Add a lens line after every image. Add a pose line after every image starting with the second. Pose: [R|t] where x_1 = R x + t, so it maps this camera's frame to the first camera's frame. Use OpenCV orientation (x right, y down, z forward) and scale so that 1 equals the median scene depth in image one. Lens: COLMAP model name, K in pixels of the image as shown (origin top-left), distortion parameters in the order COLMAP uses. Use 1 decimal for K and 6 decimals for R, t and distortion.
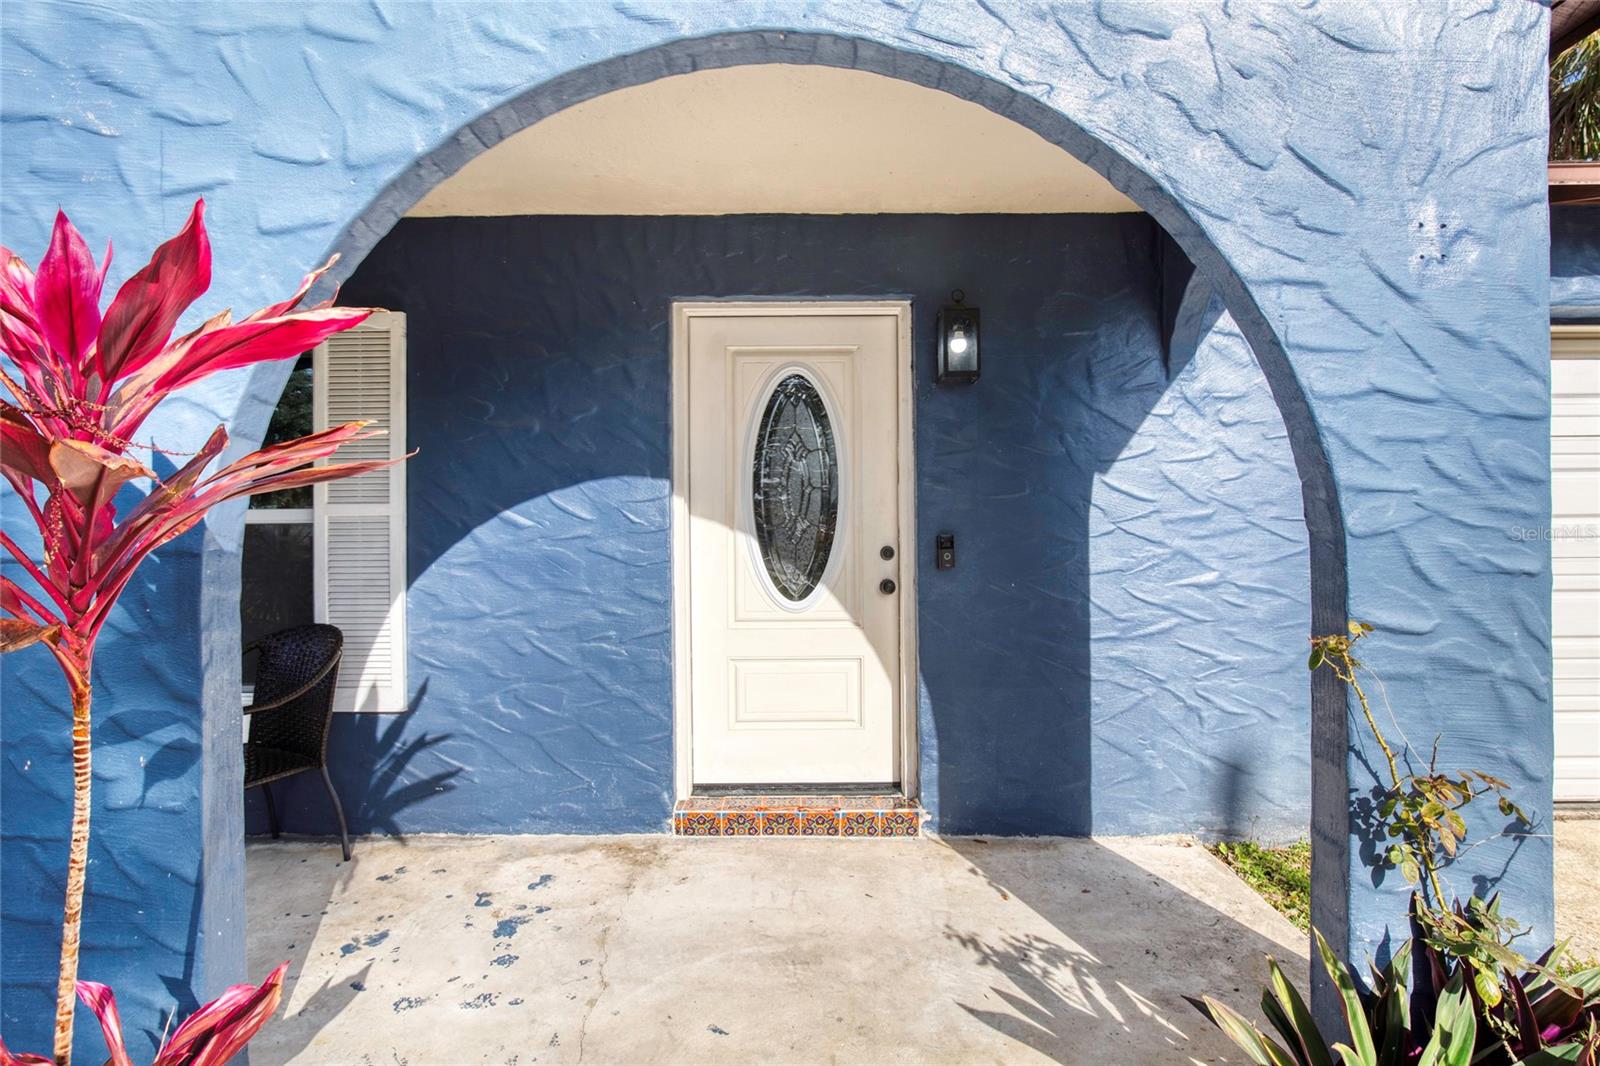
lens RADIAL K [[758.7, 0, 792.2], [0, 758.7, 527.4], [0, 0, 1]] dist [-0.012829, 0.000646]
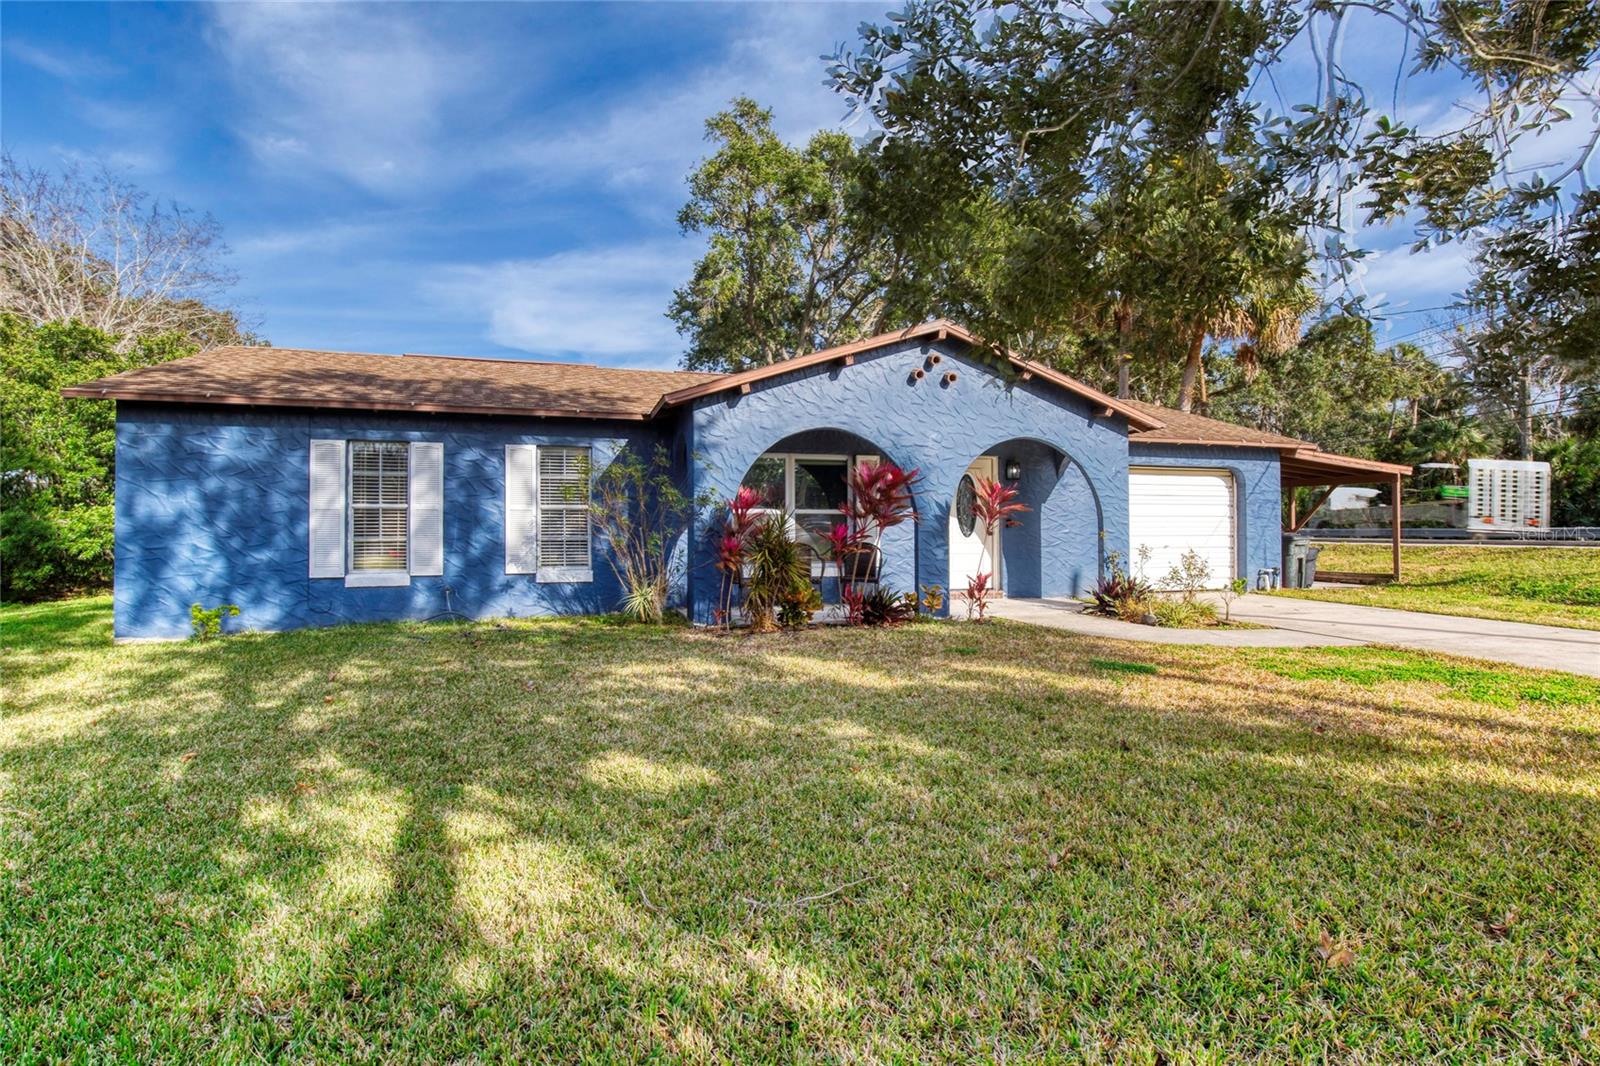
lens RADIAL K [[788.7, 0, 800.0], [0, 788.7, 533.0], [0, 0, 1]] dist [-0.005888, -0.000058]
pose [[0.948725, 0.000660, 0.316100, -2.038075], [-0.002325, 0.999985, 0.004890, 0.060744], [-0.316093, -0.005374, 0.948713, -2.420162]]
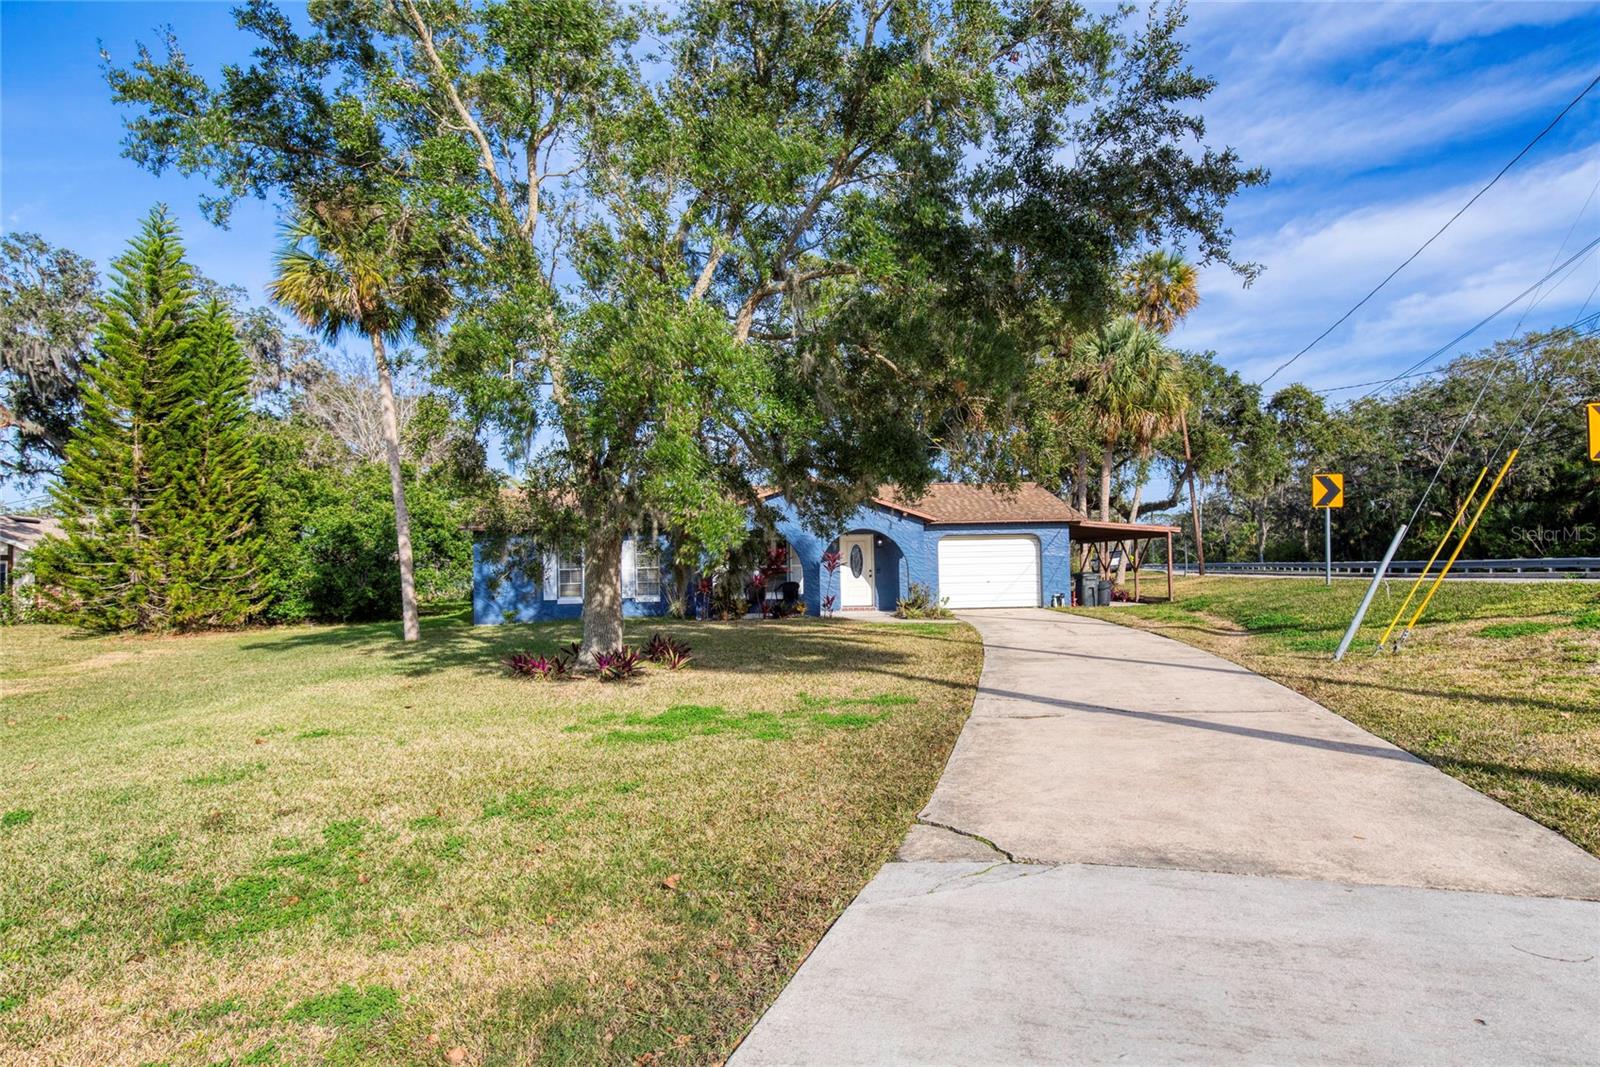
lens RADIAL K [[933.1, 0, 790.5], [0, 933.1, 552.1], [0, 0, 1]] dist [0.002467, -0.000222]
pose [[0.996946, -0.013175, 0.076974, -1.280627], [0.014583, 0.999736, -0.017763, 0.004656], [-0.076720, 0.018832, 0.996875, -7.583780]]
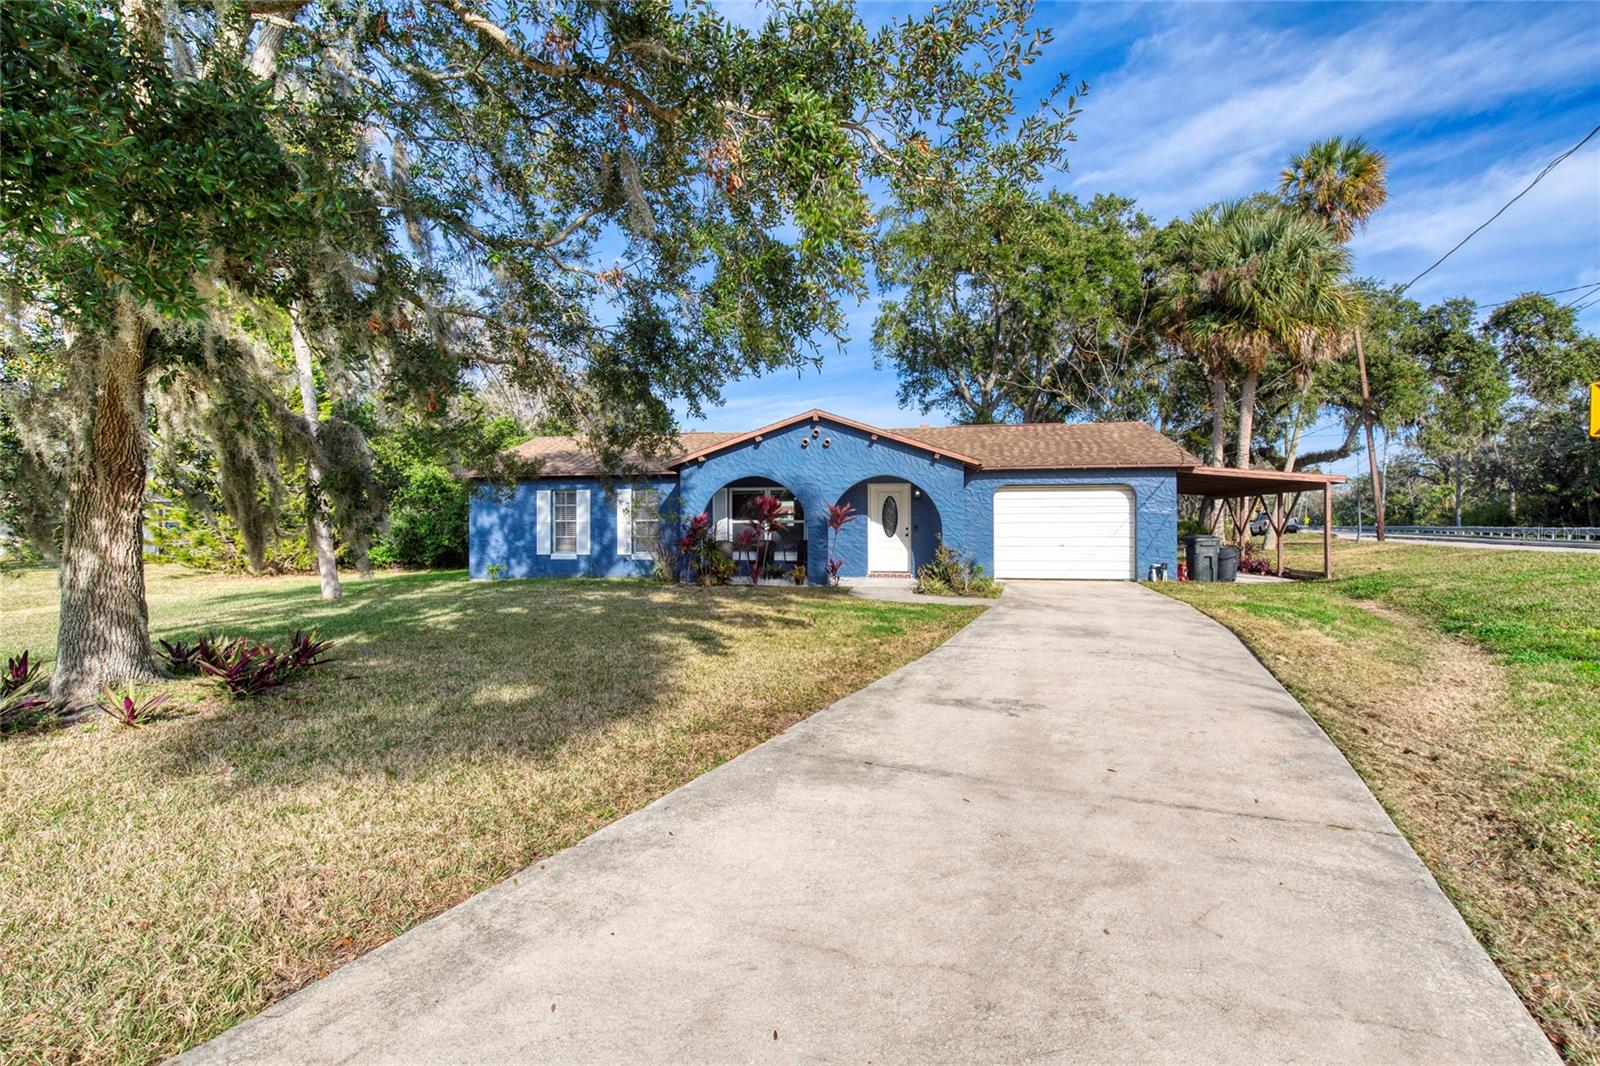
lens RADIAL K [[758.7, 0, 792.2], [0, 758.7, 527.4], [0, 0, 1]] dist [-0.012829, 0.000646]
pose [[0.984555, 0.002878, -0.175053, 0.280977], [-0.002110, 0.999987, 0.004575, 0.000259], [0.175064, -0.004135, 0.984548, -4.751970]]
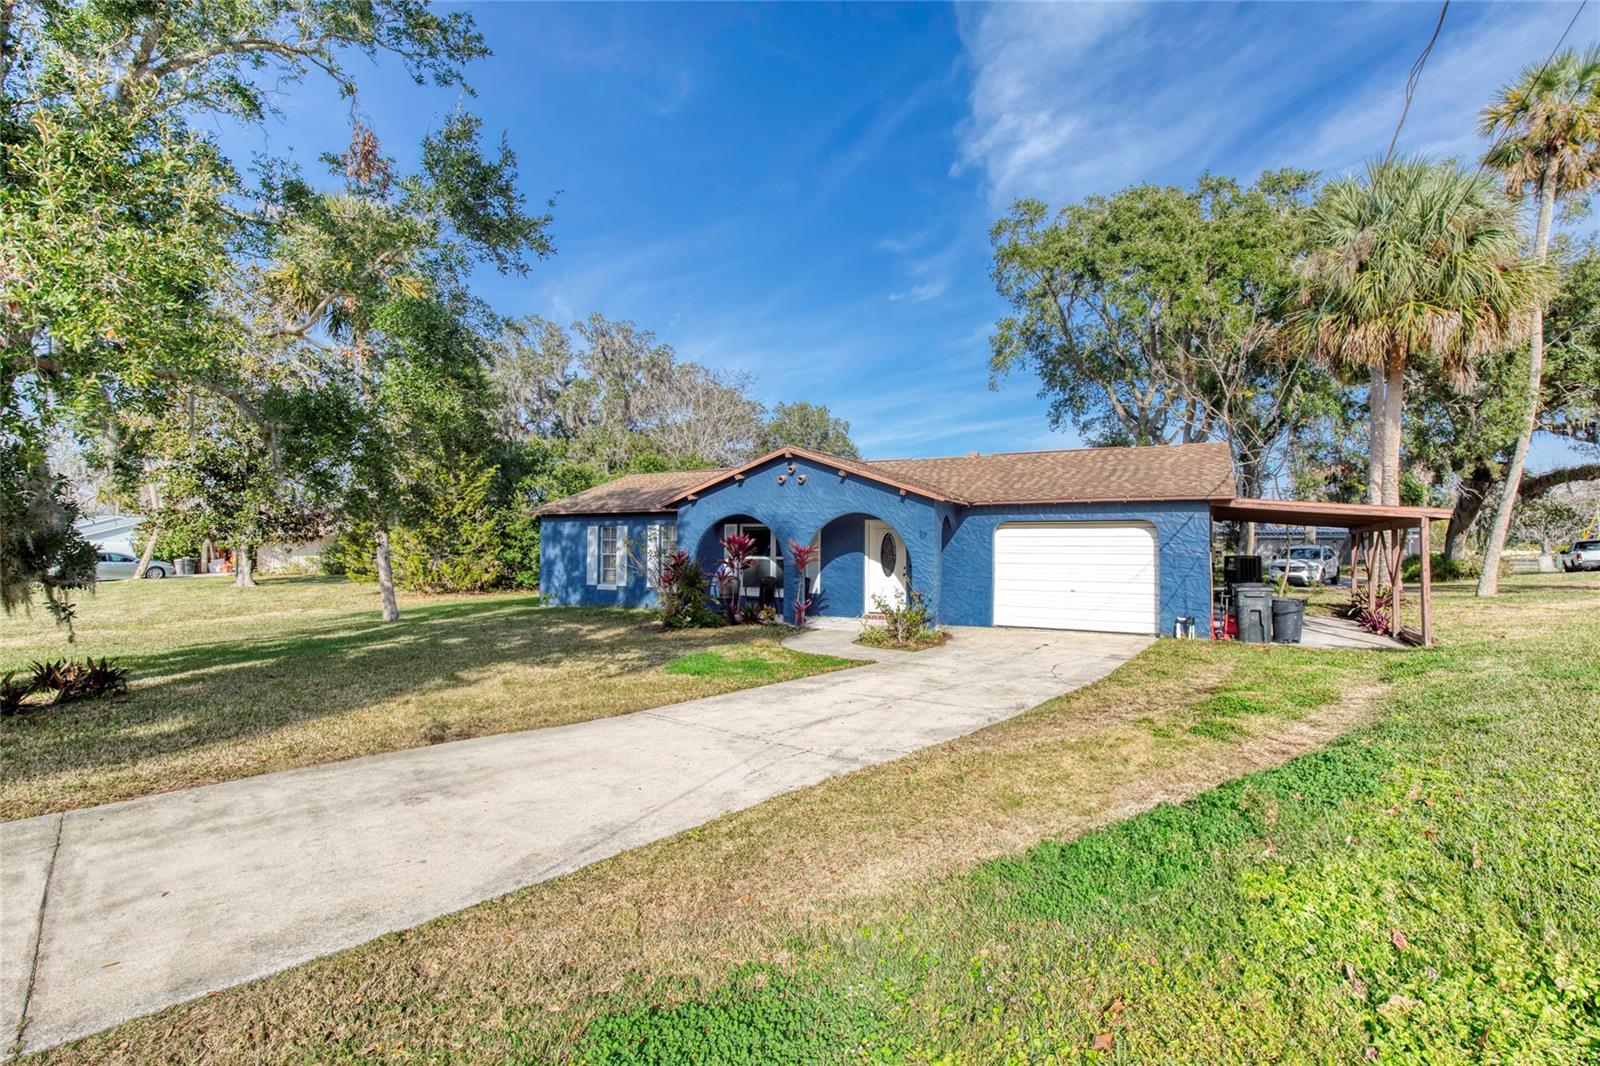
lens RADIAL K [[738.7, 0, 796.9], [0, 738.7, 528.5], [0, 0, 1]] dist [-0.001388, -0.000155]
pose [[0.872974, -0.001251, -0.487765, 2.027204], [-0.009564, 0.999761, -0.019680, -0.132818], [0.487673, 0.021845, 0.872753, -3.903340]]
